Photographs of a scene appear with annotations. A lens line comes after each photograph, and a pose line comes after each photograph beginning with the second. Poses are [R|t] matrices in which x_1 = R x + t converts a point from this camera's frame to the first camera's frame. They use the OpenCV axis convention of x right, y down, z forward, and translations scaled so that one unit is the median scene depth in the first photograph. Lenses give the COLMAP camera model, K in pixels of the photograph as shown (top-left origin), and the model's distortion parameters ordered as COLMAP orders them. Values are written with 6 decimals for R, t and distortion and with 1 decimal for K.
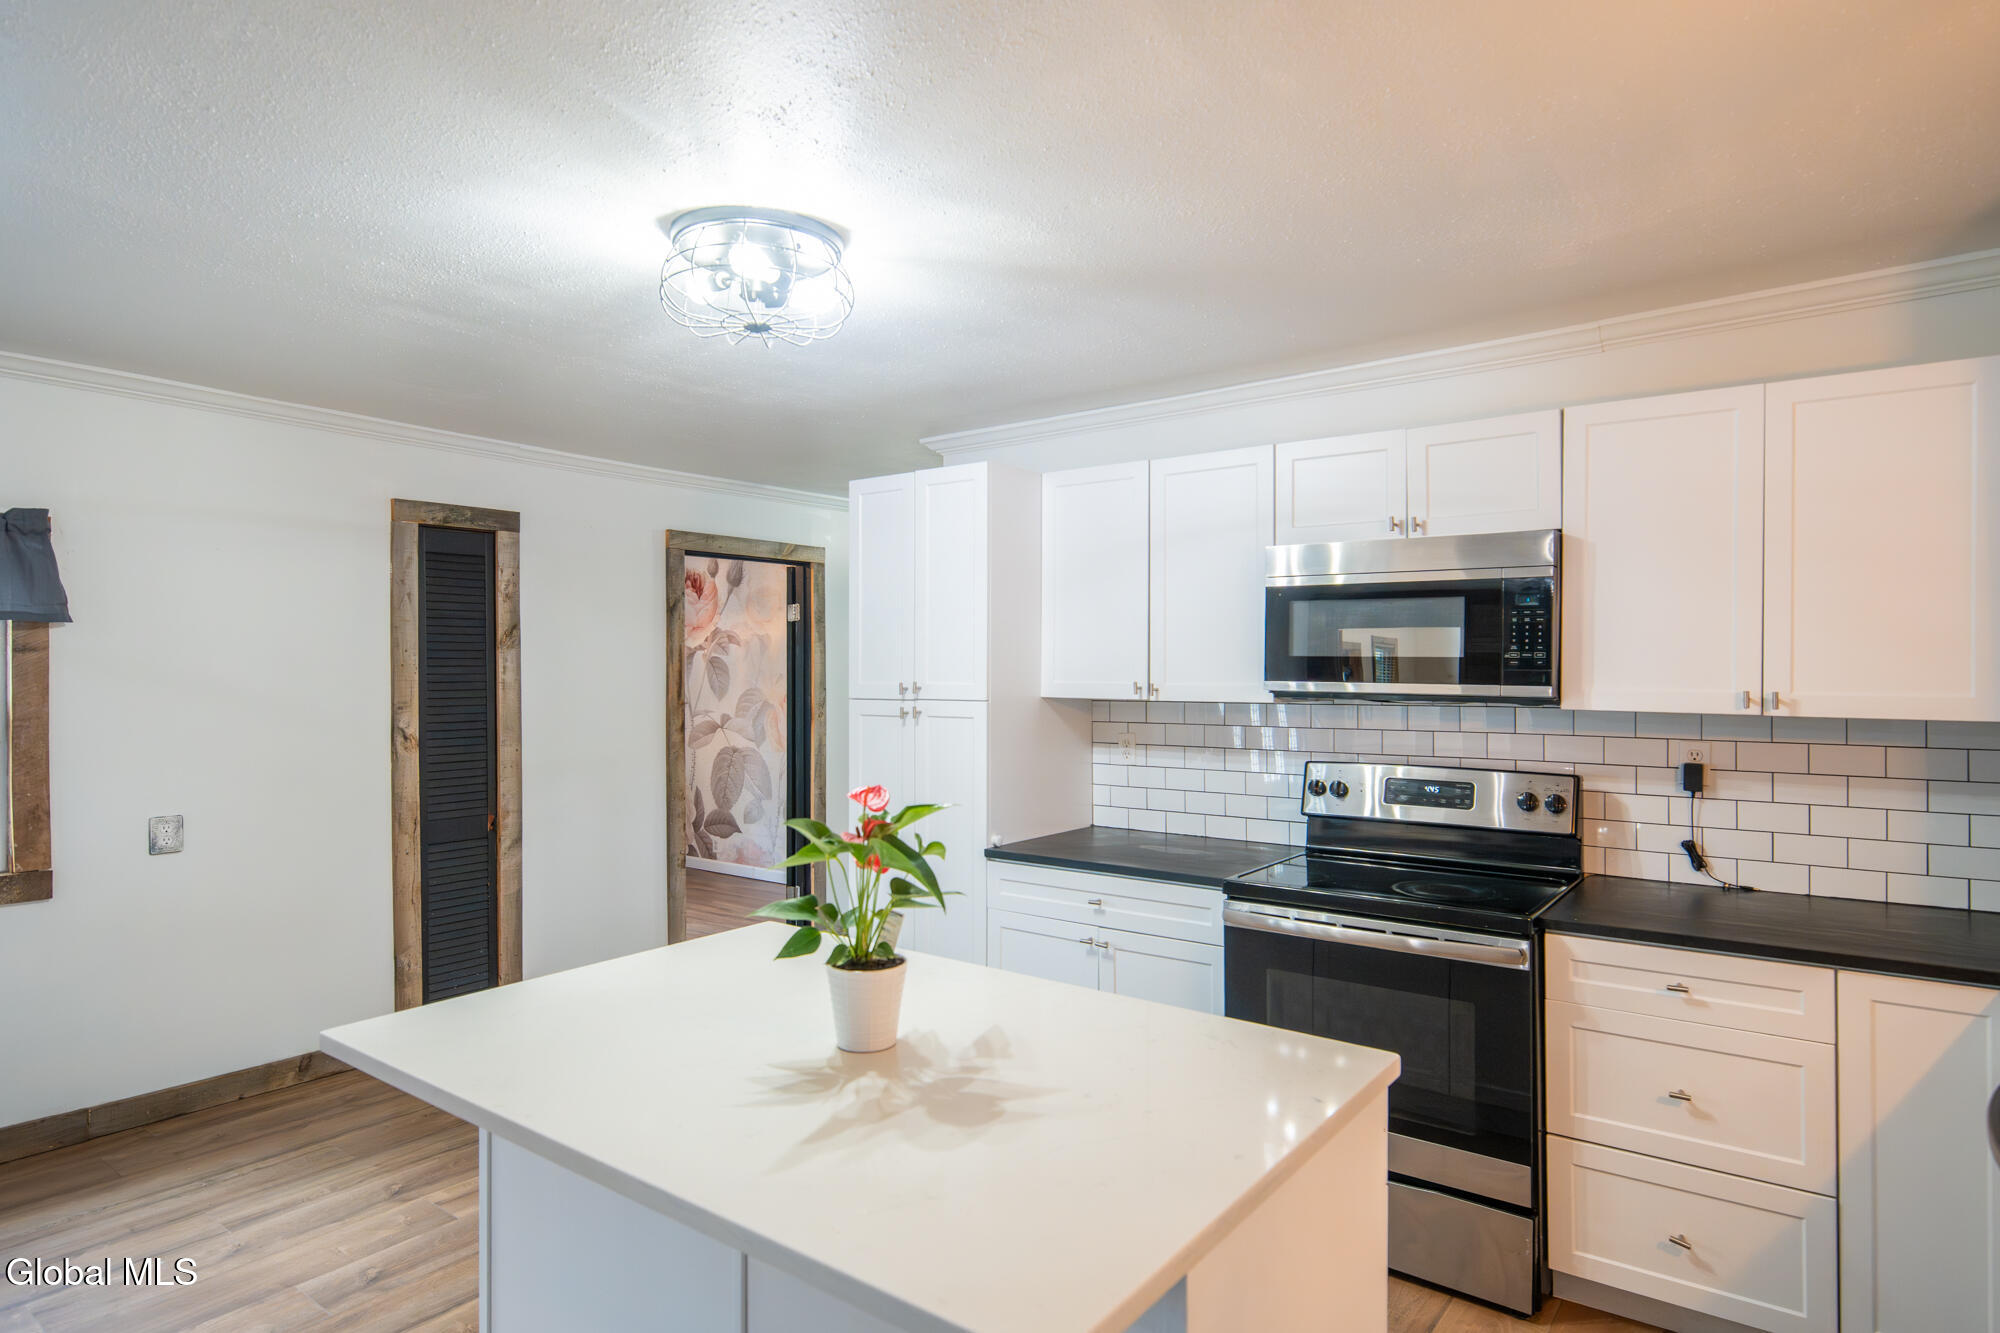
lens RADIAL K [[1074.5, 0, 1043.5], [0, 1074.5, 664.3], [0, 0, 1]] dist [0.004609, -0.006579]
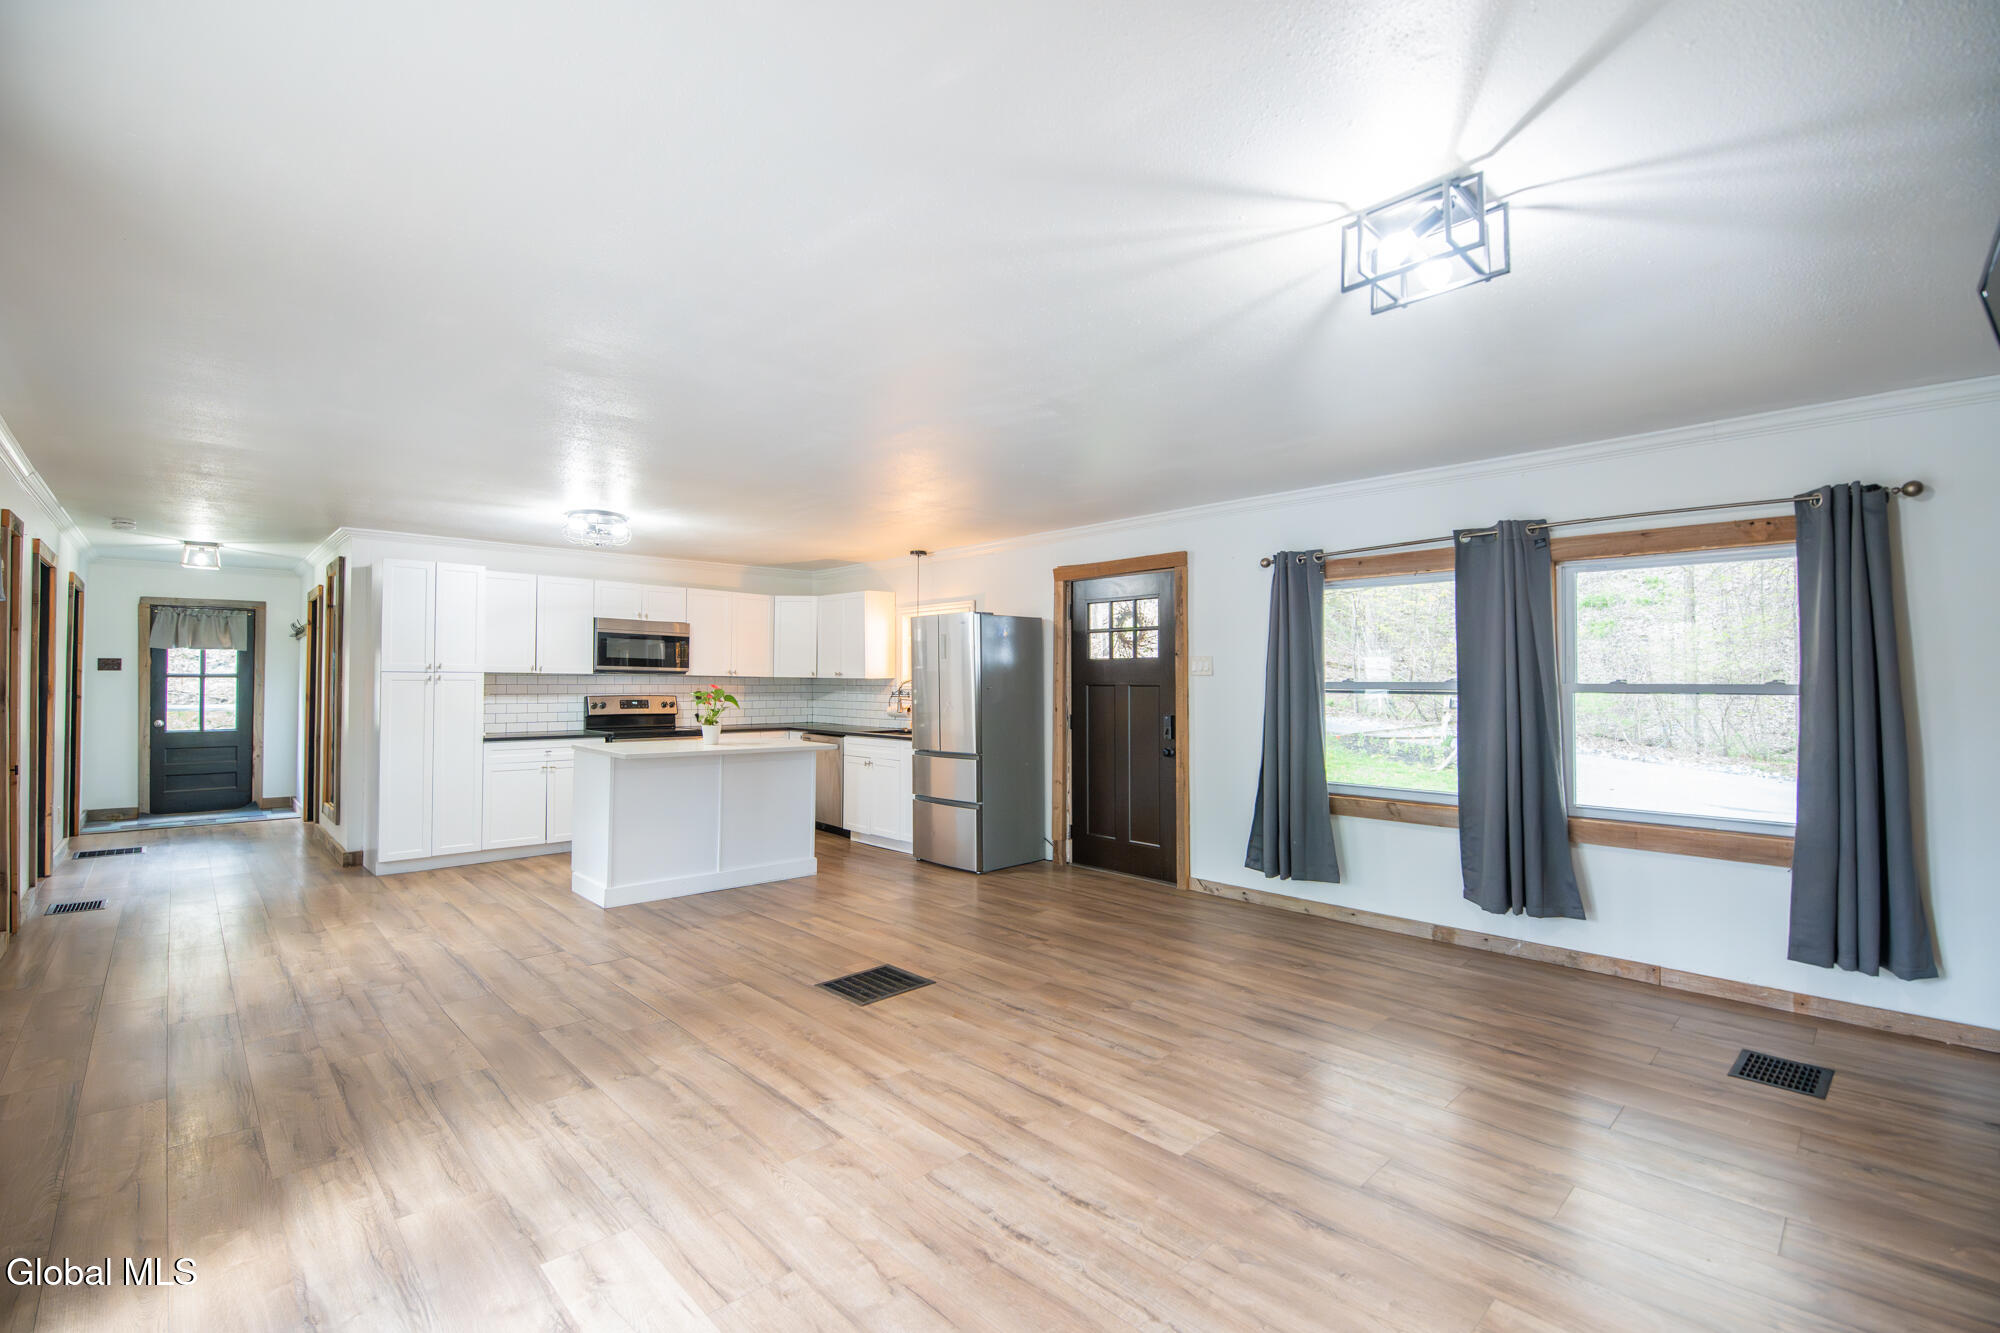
lens RADIAL K [[862.7, 0, 1000.3], [0, 862.7, 670.5], [0, 0, 1]] dist [-0.010814, -0.005242]
pose [[0.171744, 0.017002, 0.984995, -1.638843], [-0.008134, 0.999841, -0.015840, 0.049543], [-0.985108, -0.005291, 0.171855, -0.371085]]
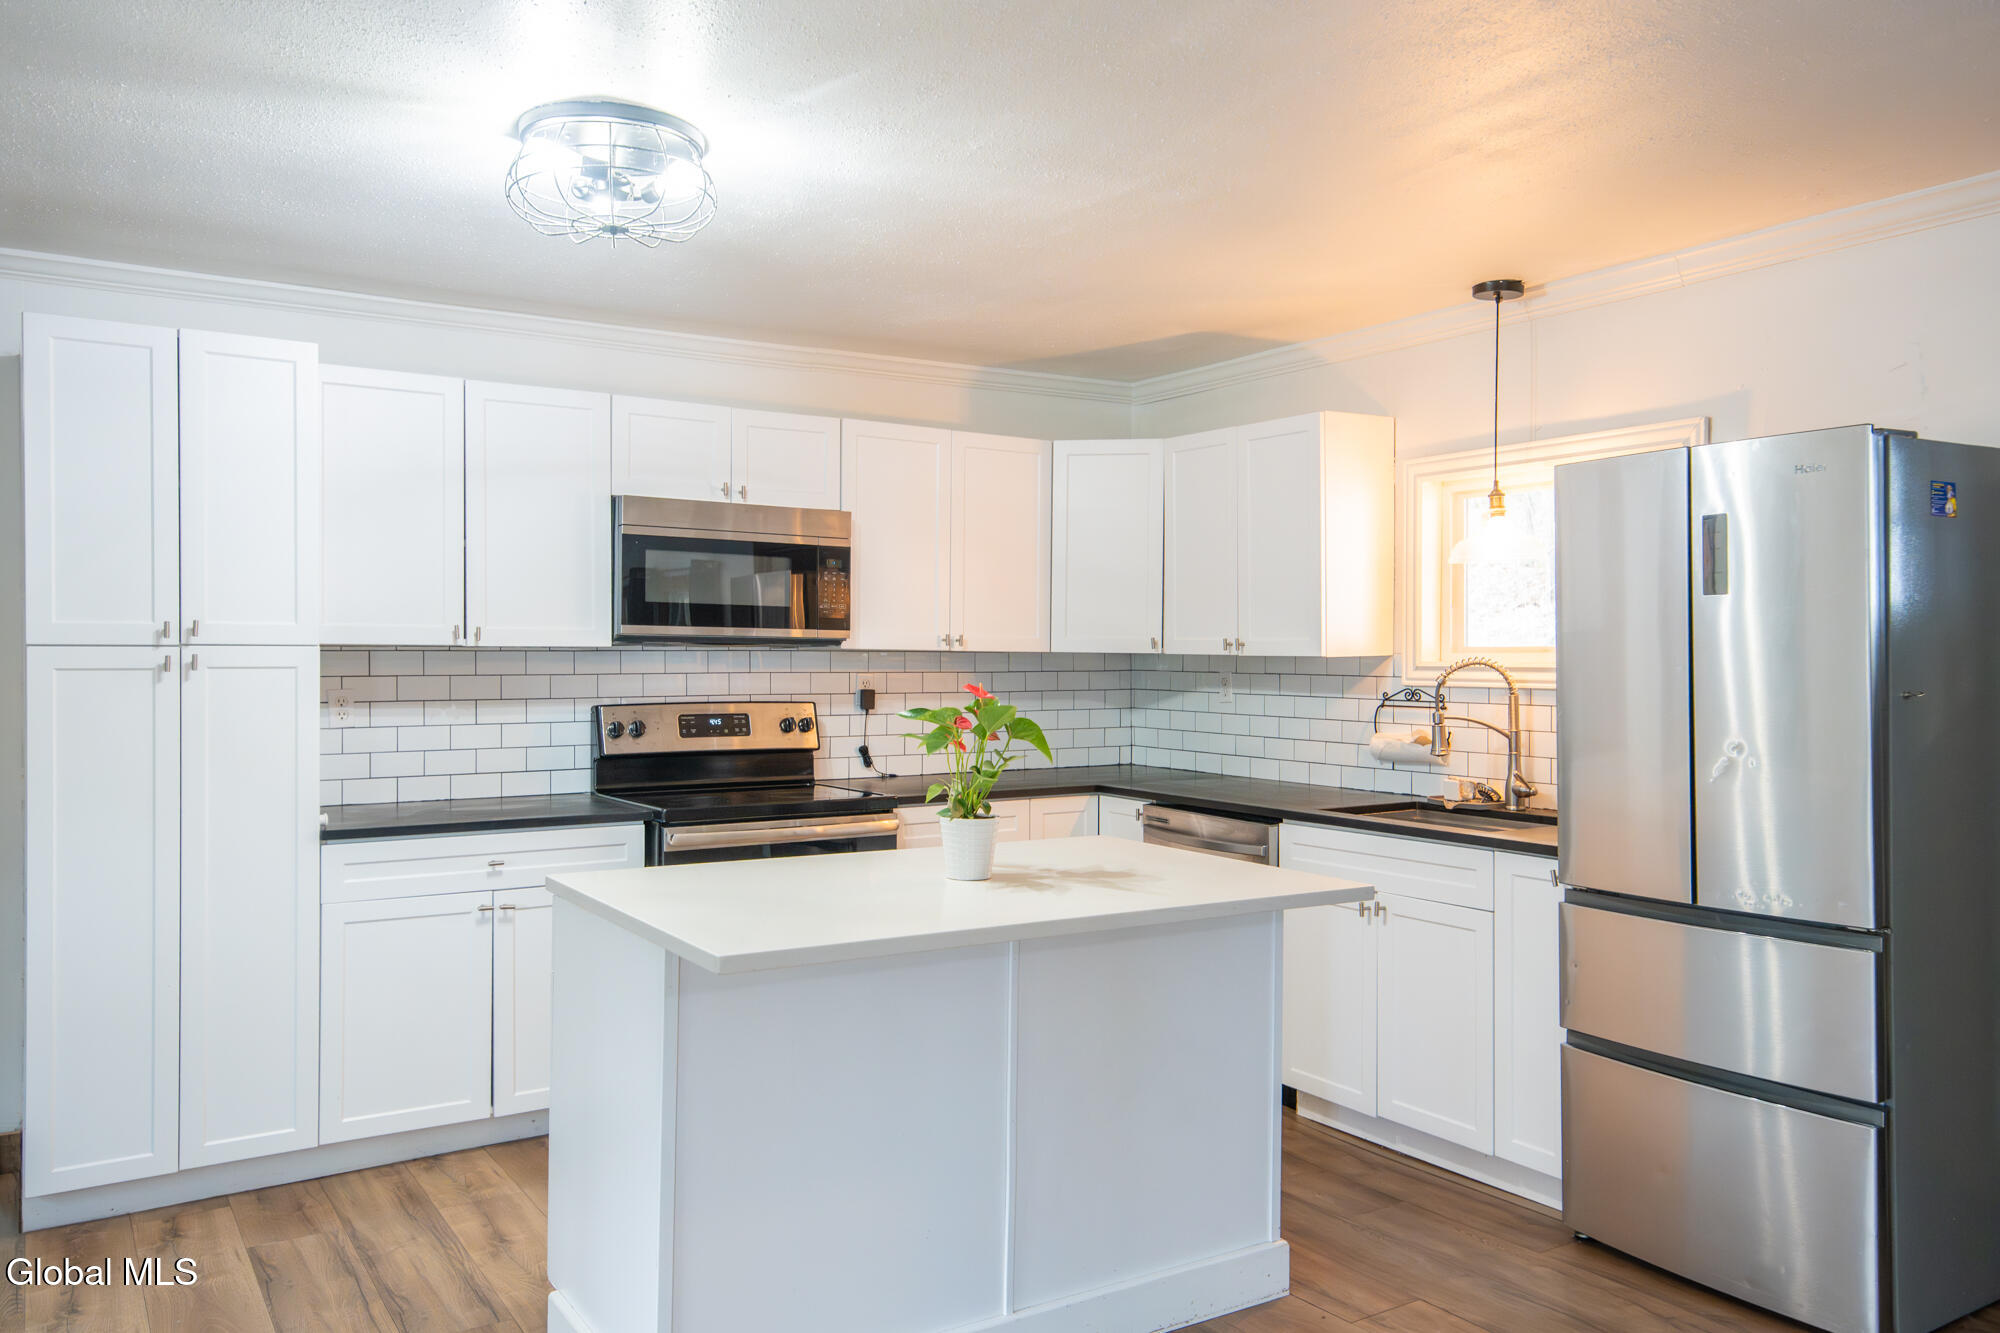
lens RADIAL K [[1492.6, 0, 1005.5], [0, 1492.6, 666.1], [0, 0, 1]] dist [0.032466, 0.003311]
pose [[0.354361, -0.007127, 0.935081, -0.917473], [-0.006514, 0.999928, 0.010090, 0.034631], [-0.935086, -0.009667, 0.354289, 0.130378]]
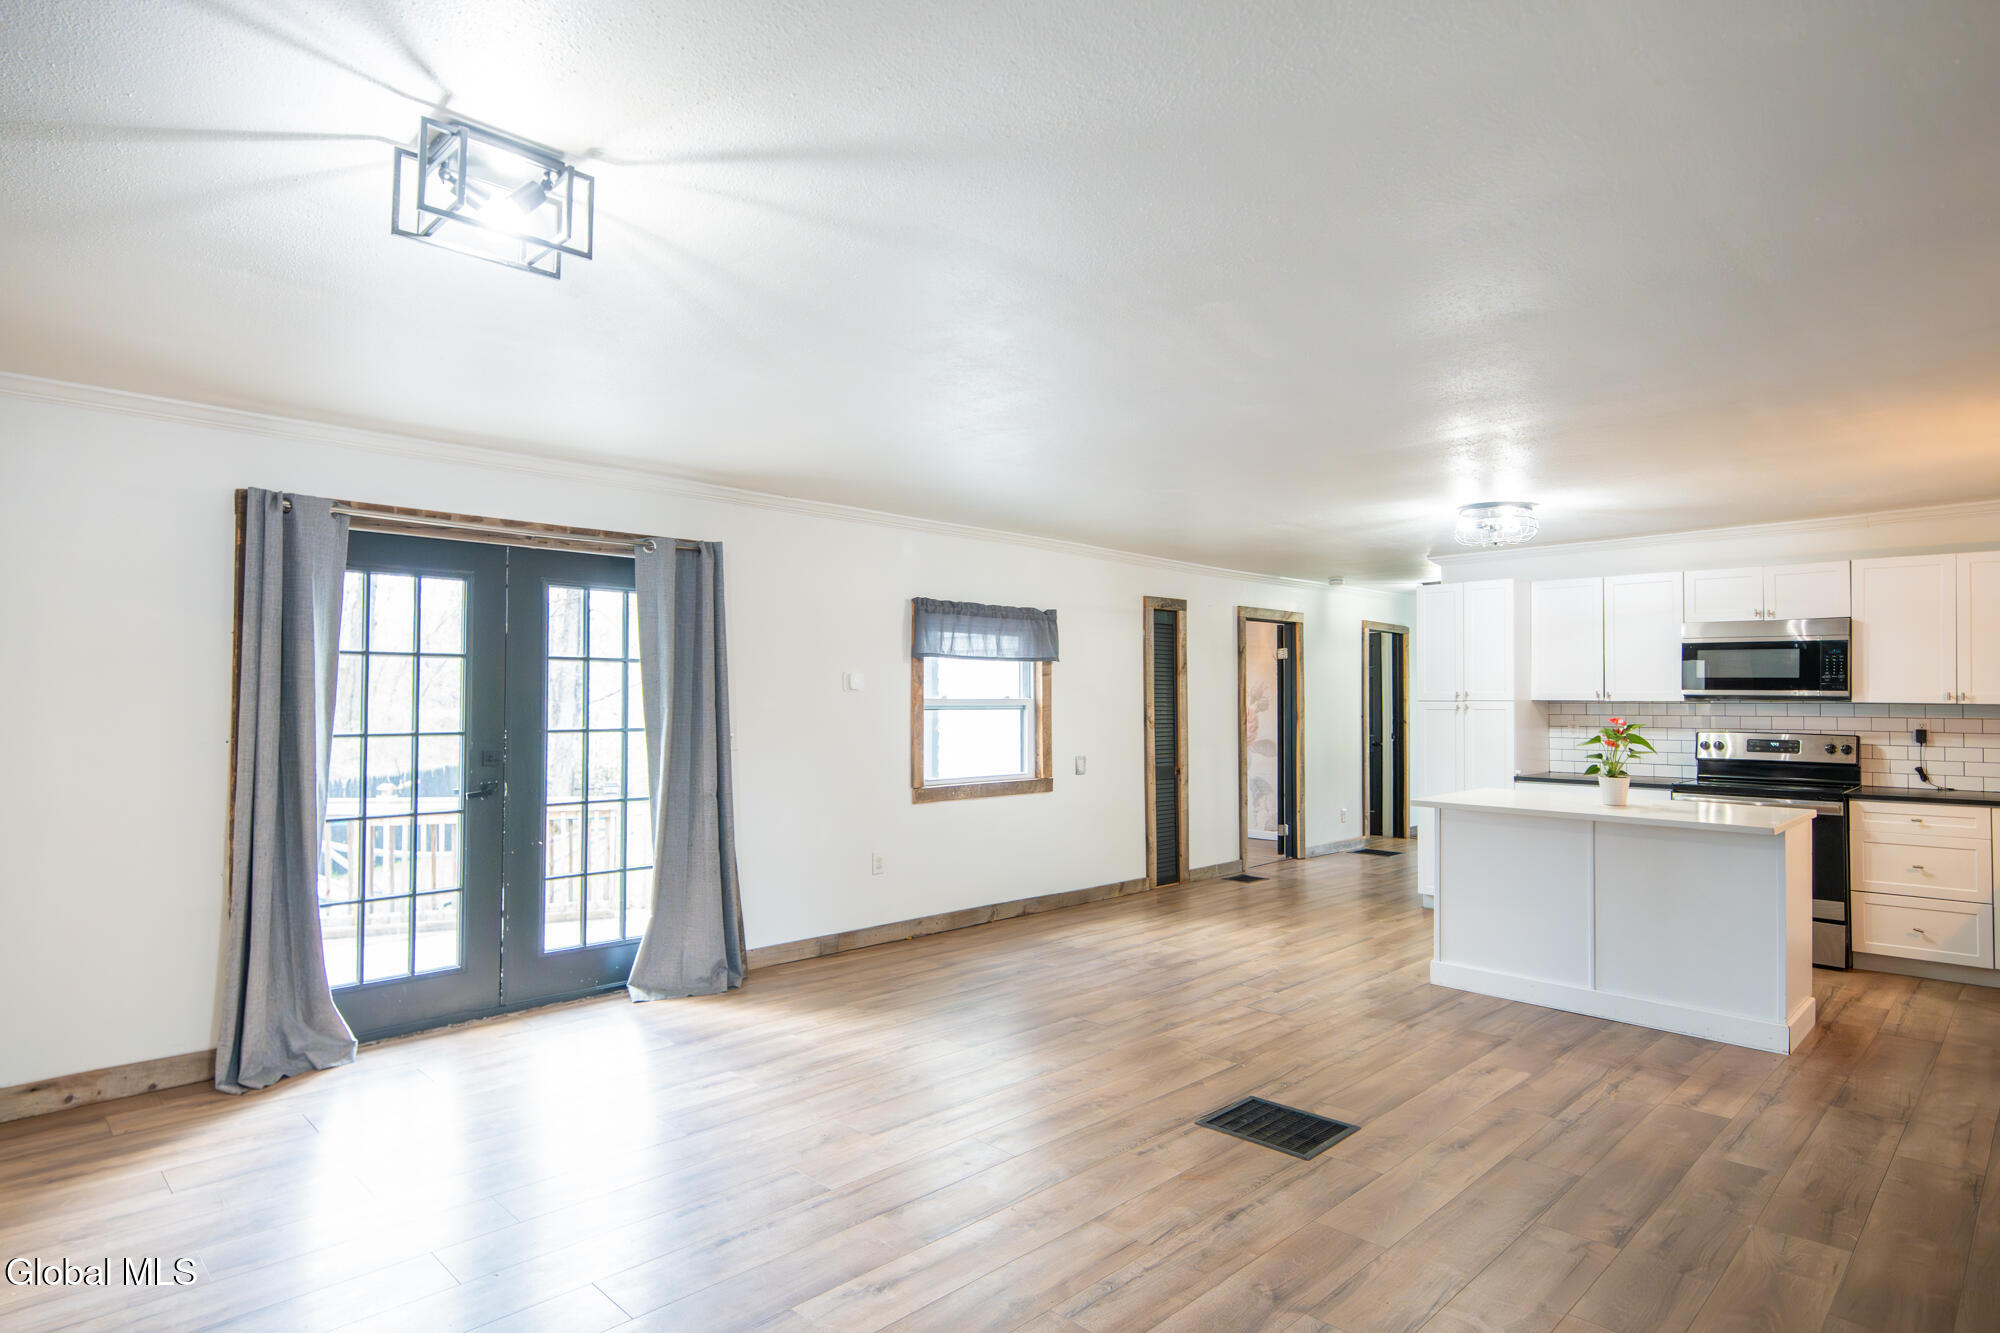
lens RADIAL K [[1074.5, 0, 995.2], [0, 1074.5, 676.2], [0, 0, 1]] dist [0.004609, -0.006579]
pose [[0.987733, 0.000723, -0.156149, -0.680929], [-0.003682, 0.999819, -0.018666, 0.029042], [0.156107, 0.019012, 0.987557, -1.080098]]
